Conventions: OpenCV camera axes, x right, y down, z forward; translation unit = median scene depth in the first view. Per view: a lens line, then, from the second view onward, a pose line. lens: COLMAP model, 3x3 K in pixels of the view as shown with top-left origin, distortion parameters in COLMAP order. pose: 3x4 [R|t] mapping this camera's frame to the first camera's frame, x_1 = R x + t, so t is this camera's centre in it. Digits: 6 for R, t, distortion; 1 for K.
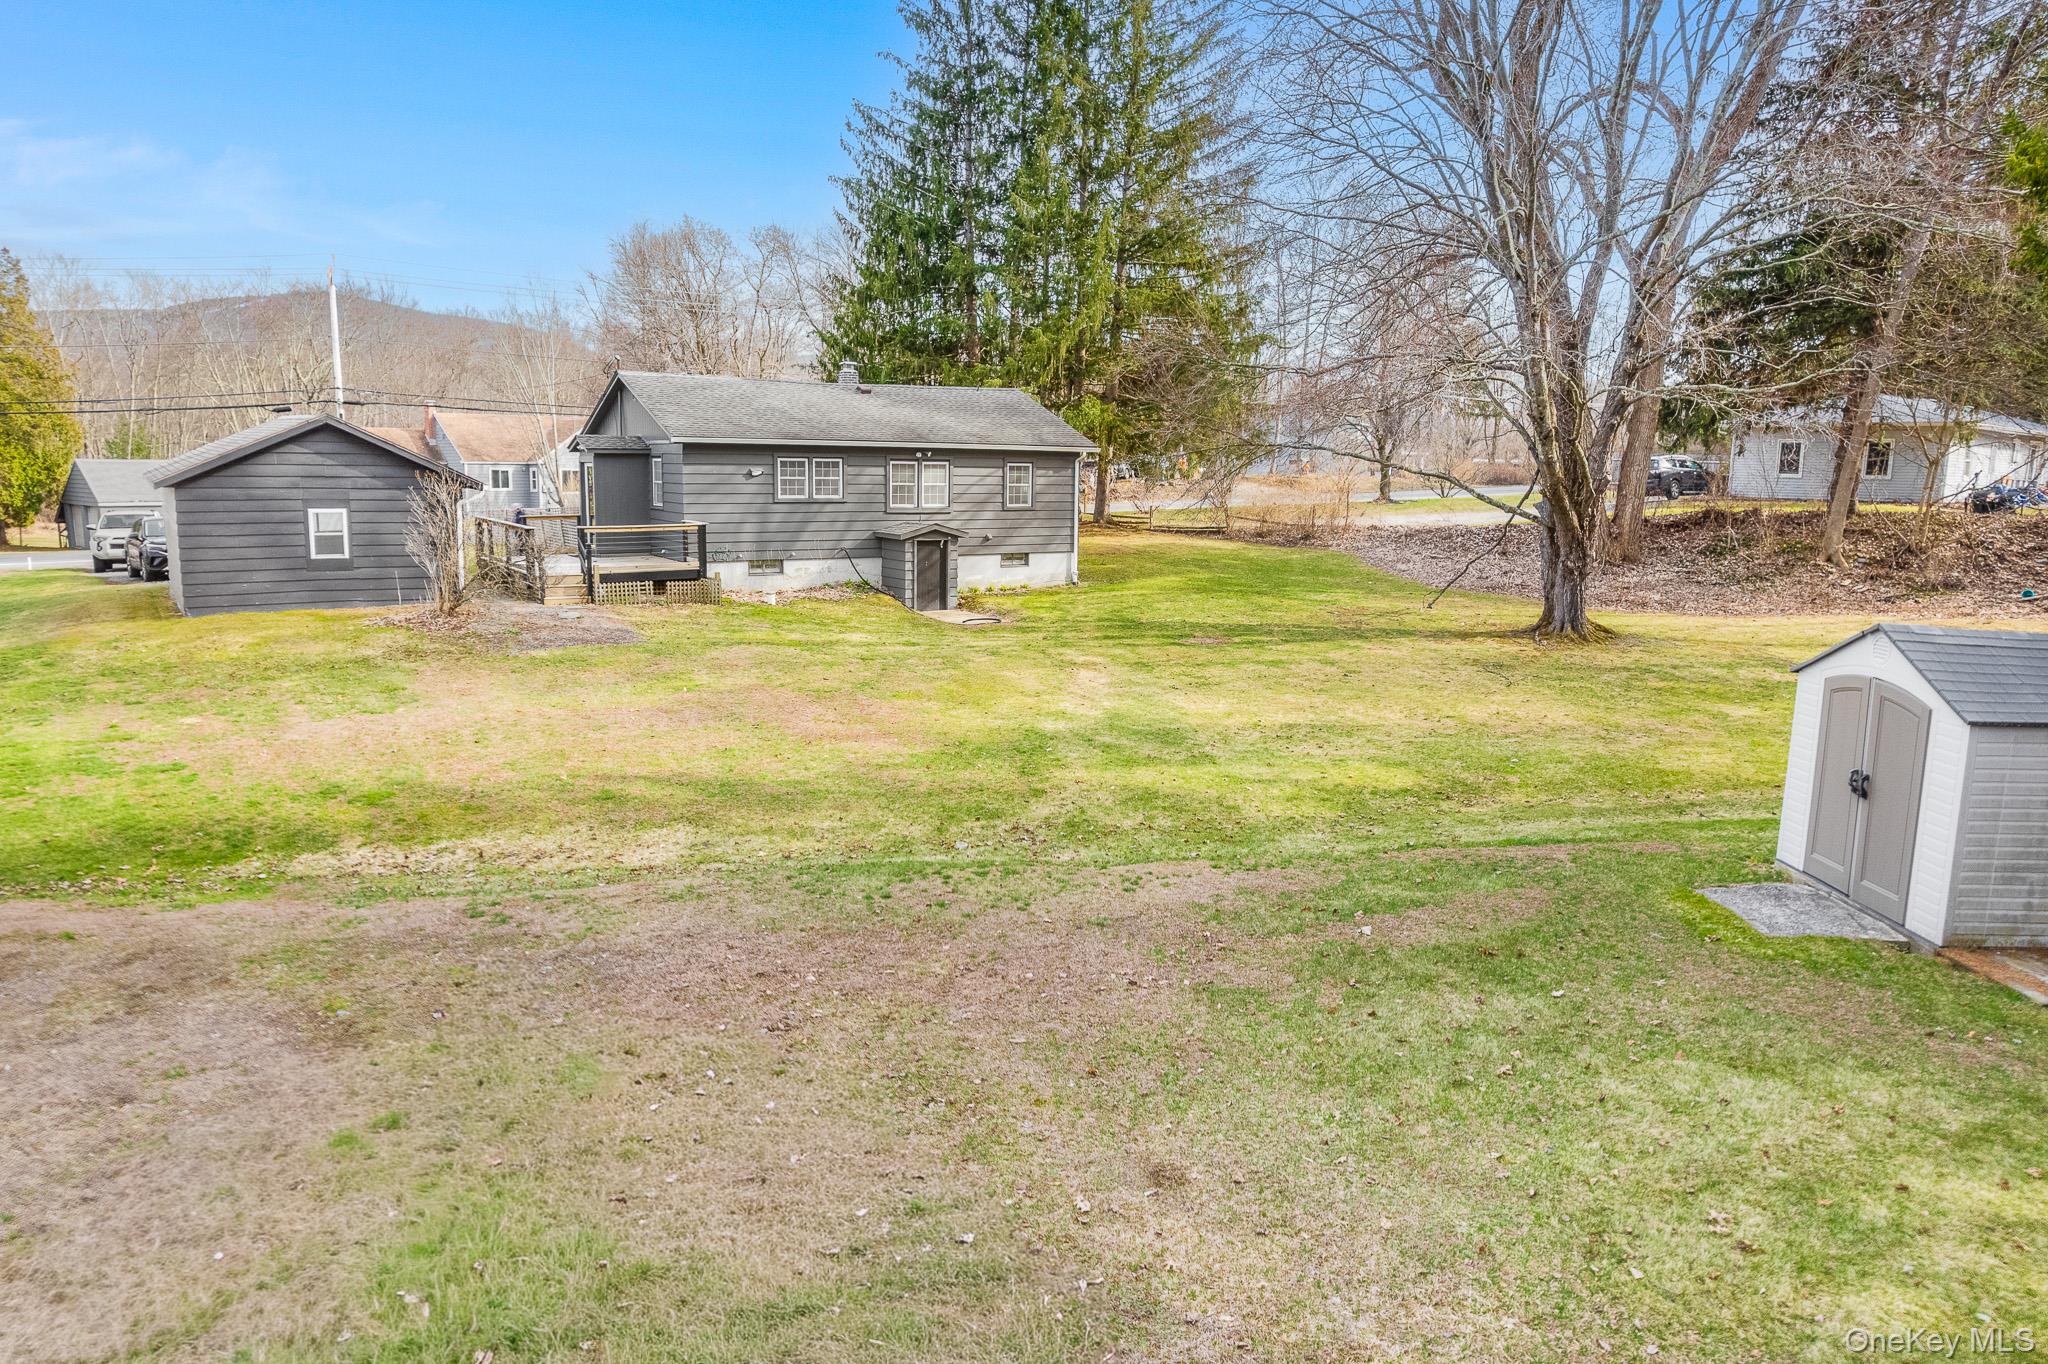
lens RADIAL K [[1302.3, 0, 1024.0], [0, 1302.3, 682.0], [0, 0, 1]] dist [-0.071980, 0.054838]
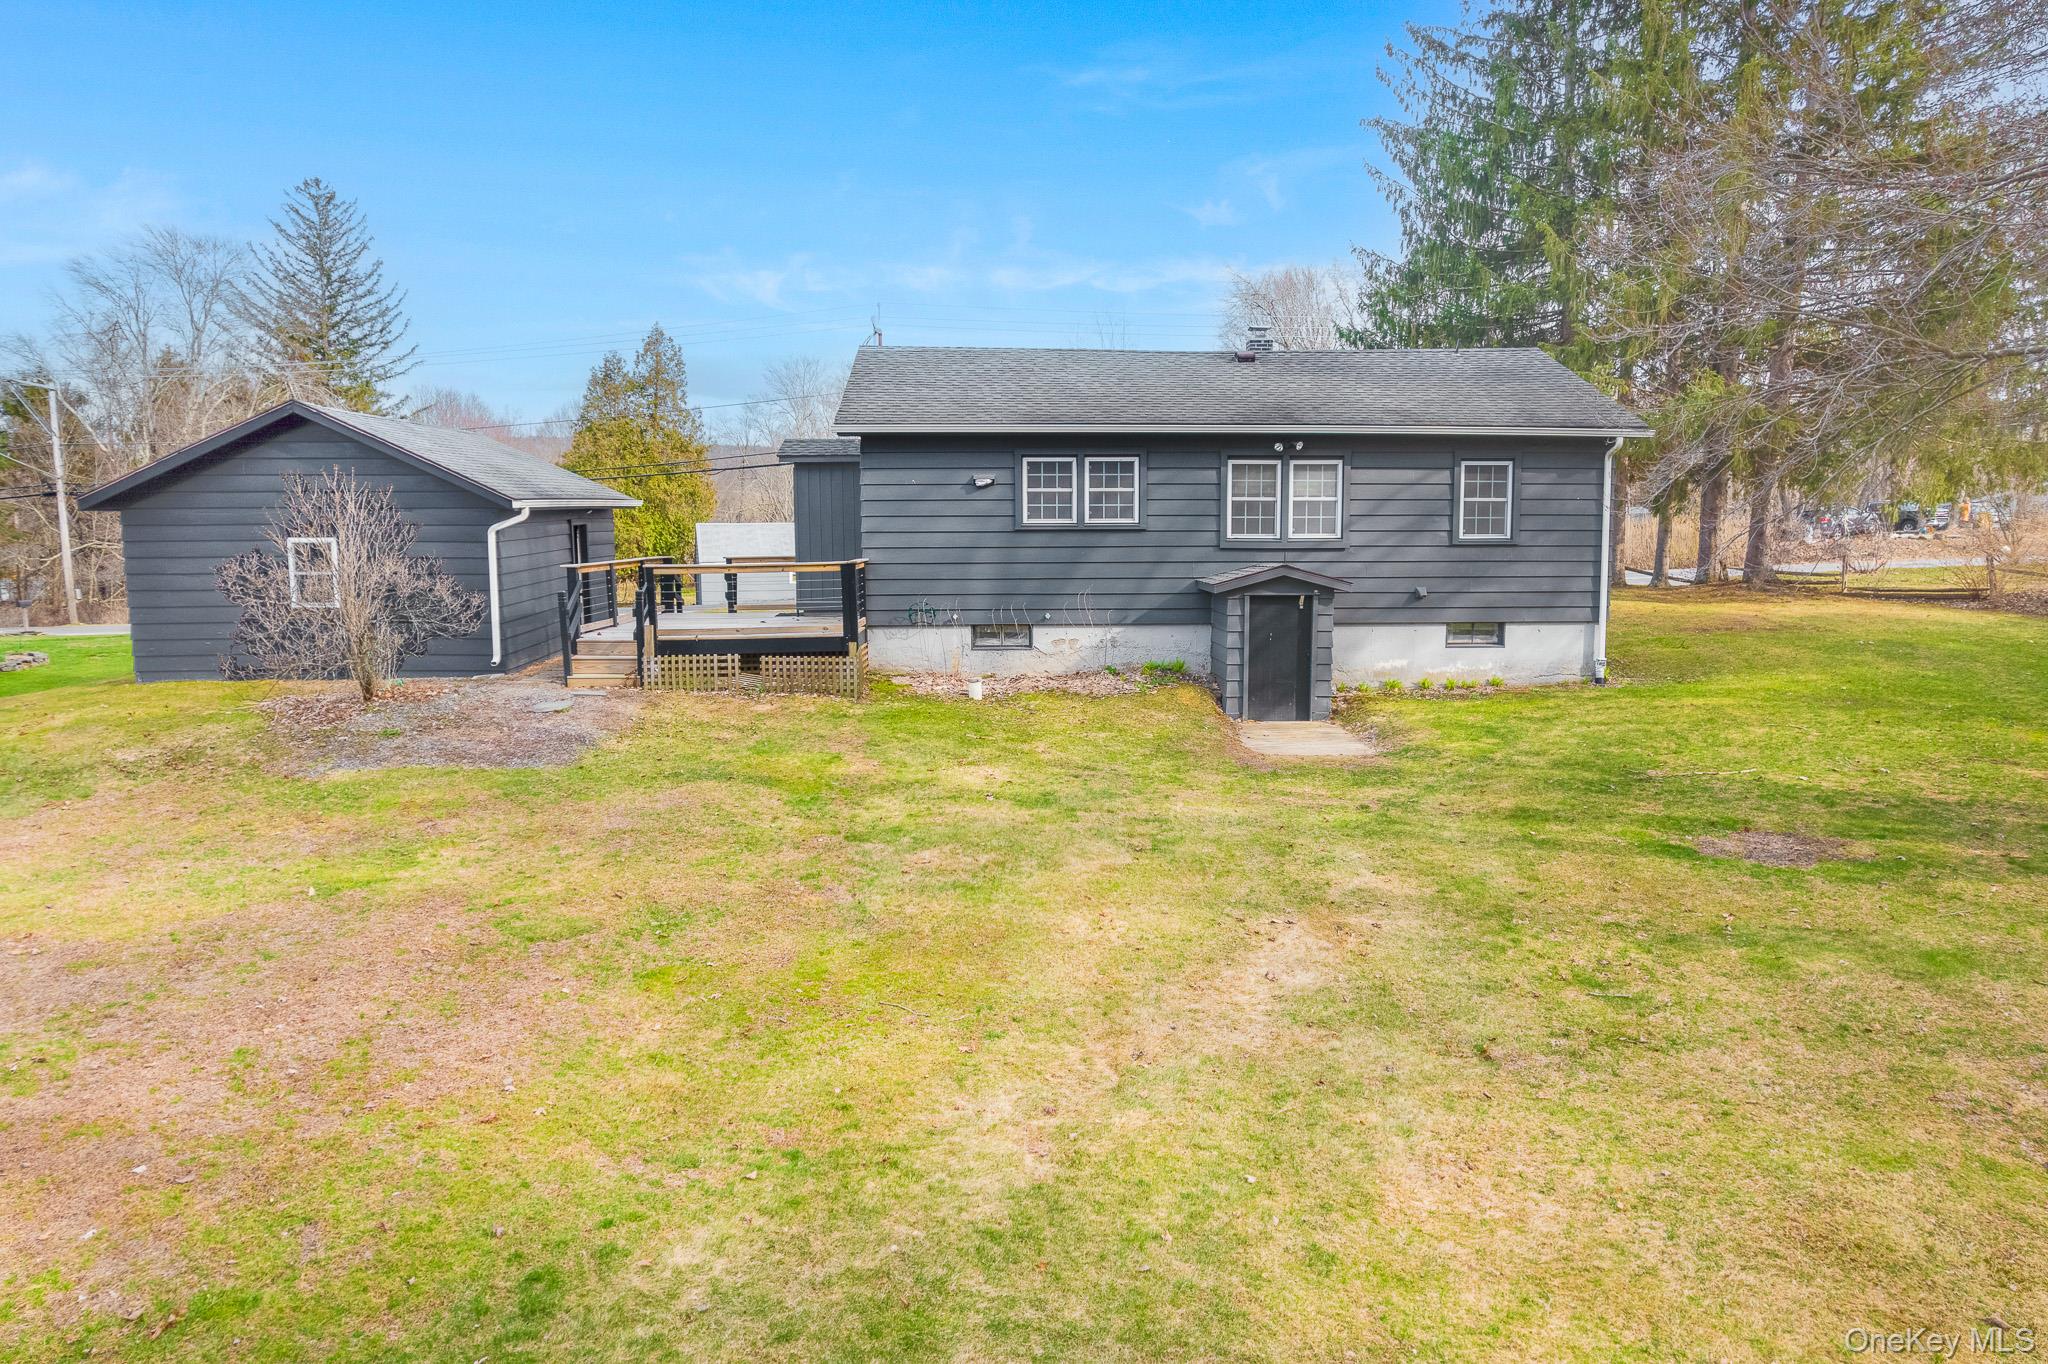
lens RADIAL K [[1302.3, 0, 1024.0], [0, 1302.3, 682.0], [0, 0, 1]] dist [-0.071980, 0.054838]
pose [[0.860623, 0.038133, -0.507813, 0.117365], [-0.066047, 0.997128, -0.037058, -0.043442], [0.504941, 0.065432, 0.860670, 0.462574]]
